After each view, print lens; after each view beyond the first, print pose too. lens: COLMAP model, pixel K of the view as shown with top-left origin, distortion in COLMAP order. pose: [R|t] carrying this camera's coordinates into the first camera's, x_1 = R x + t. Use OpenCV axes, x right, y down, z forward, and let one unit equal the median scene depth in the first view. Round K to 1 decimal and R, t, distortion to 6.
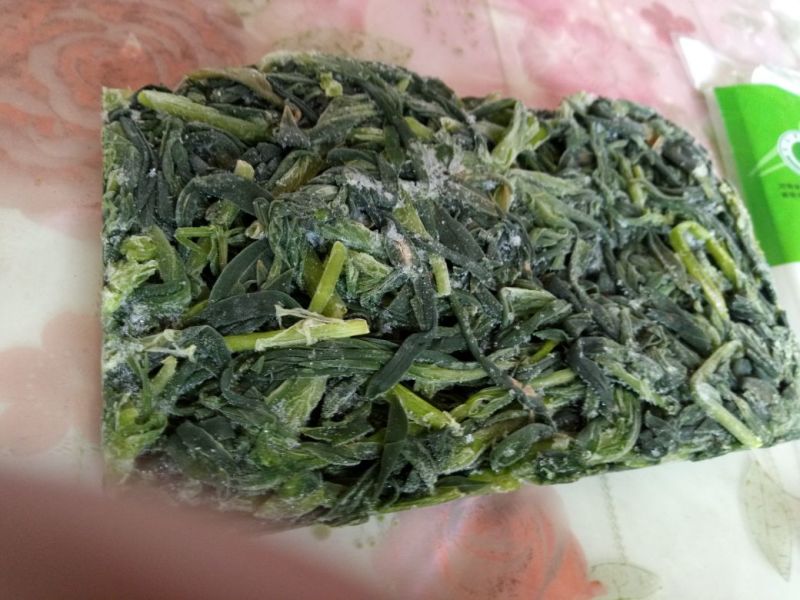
lens RADIAL K [[577.7, 0, 400.0], [0, 577.7, 300.0], [0, 0, 1]] dist [0.001913, -0.047453]
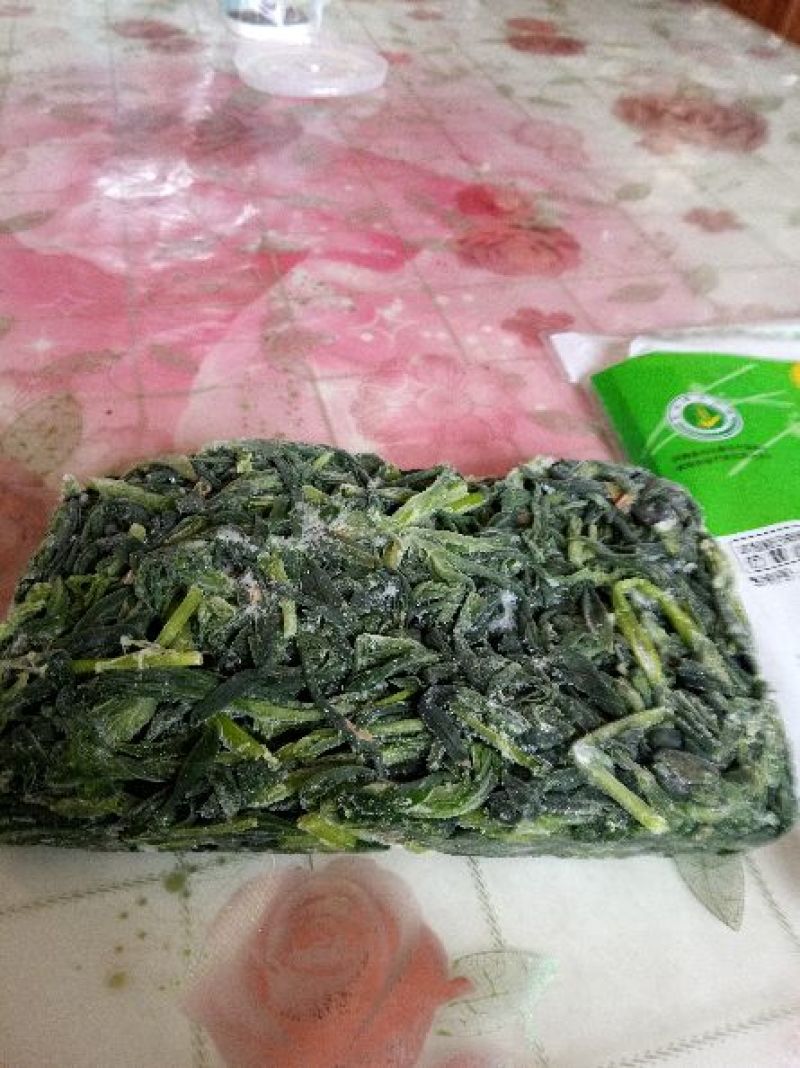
lens RADIAL K [[771.2, 0, 400.0], [0, 771.2, 534.0], [0, 0, 1]] dist [0.001913, -0.047453]
pose [[0.953444, -0.052597, -0.296948, 0.641774], [-0.044050, 0.949822, -0.309674, 0.221236], [0.298335, 0.308337, 0.903285, -0.228379]]
